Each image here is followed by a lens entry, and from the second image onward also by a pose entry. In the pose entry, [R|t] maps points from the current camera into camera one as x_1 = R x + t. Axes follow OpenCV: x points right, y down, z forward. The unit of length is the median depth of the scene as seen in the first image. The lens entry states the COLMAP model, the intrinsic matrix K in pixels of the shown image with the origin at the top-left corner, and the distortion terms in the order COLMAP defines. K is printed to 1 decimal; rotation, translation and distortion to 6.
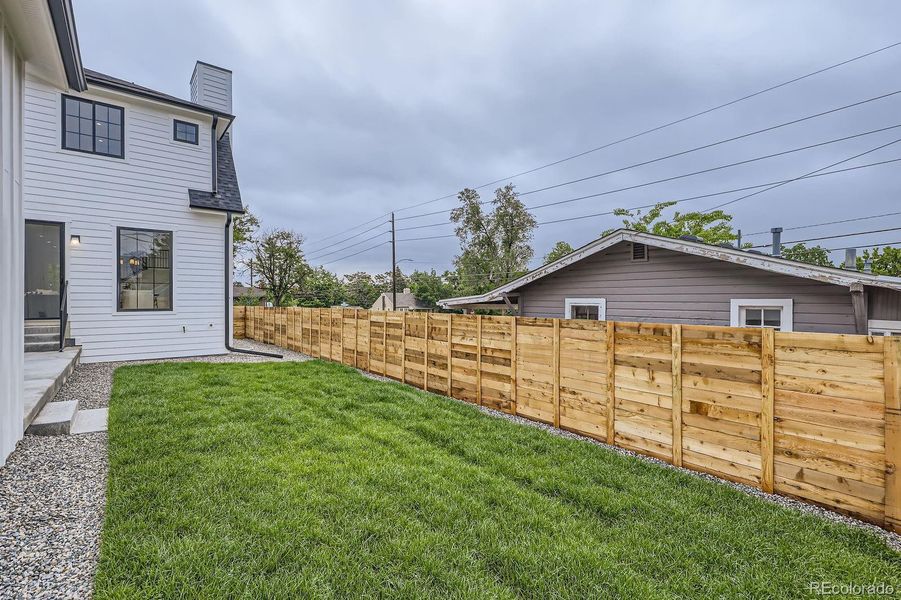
lens RADIAL K [[410.7, 0, 449.5], [0, 410.7, 299.8], [0, 0, 1]] dist [0.005365, -0.000735]
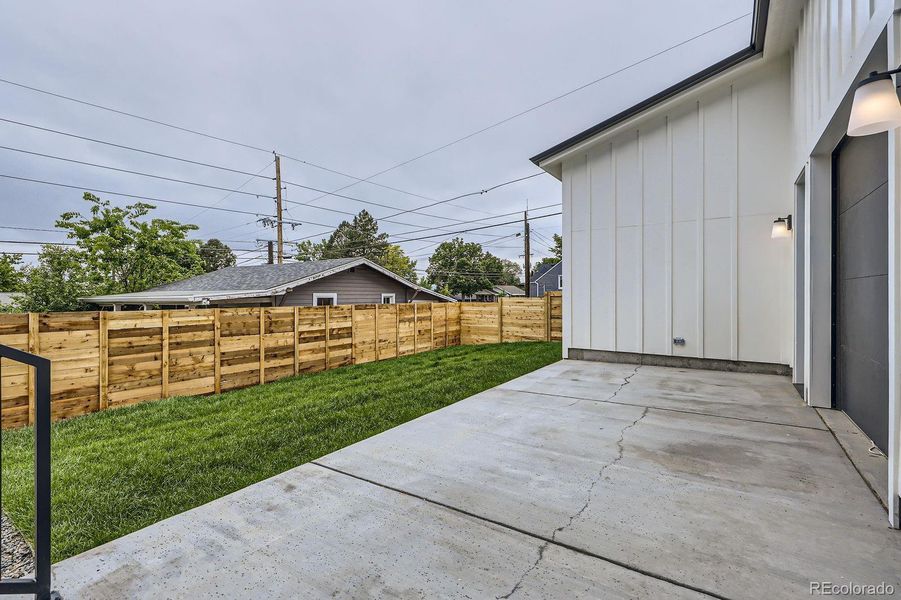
lens RADIAL K [[410.7, 0, 448.6], [0, 410.7, 297.4], [0, 0, 1]] dist [0.005365, -0.000735]
pose [[-0.297507, -0.012353, 0.954640, -1.276188], [-0.002132, 0.999922, 0.012275, -0.006738], [-0.954717, 0.001617, -0.297510, 0.982829]]
